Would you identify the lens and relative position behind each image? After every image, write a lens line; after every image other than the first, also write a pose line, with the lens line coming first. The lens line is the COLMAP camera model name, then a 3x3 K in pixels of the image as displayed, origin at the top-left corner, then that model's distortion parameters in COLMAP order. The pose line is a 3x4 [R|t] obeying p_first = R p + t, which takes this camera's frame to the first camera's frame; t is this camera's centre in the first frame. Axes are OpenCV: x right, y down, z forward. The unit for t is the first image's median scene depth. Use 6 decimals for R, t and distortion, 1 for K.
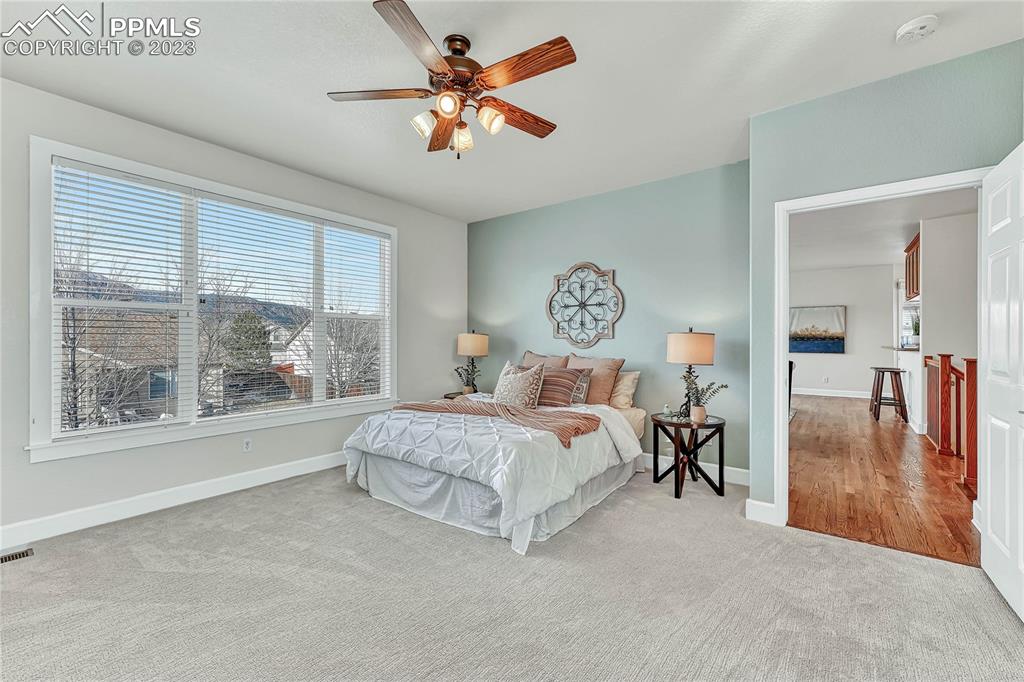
lens RADIAL K [[457.8, 0, 516.1], [0, 457.8, 341.9], [0, 0, 1]] dist [-0.000011, -0.000441]
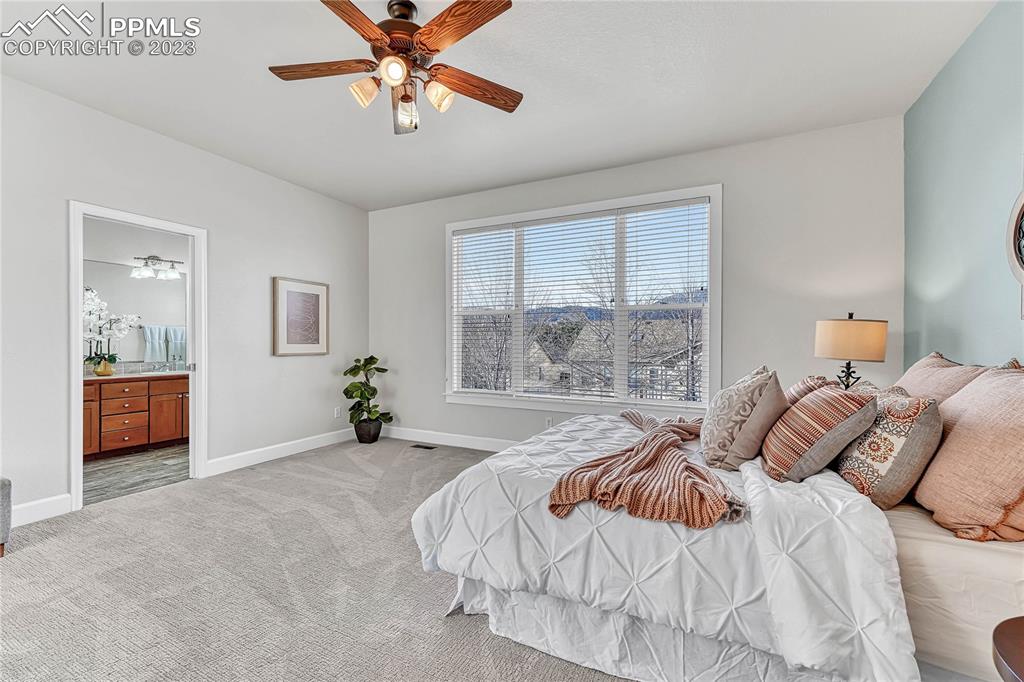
lens RADIAL K [[457.8, 0, 516.3], [0, 457.8, 344.0], [0, 0, 1]] dist [-0.000011, -0.000441]
pose [[0.133726, 0.008047, -0.990986, 0.601656], [-0.000462, 0.999967, 0.008058, 0.011025], [0.991018, -0.000620, 0.133725, 0.775307]]
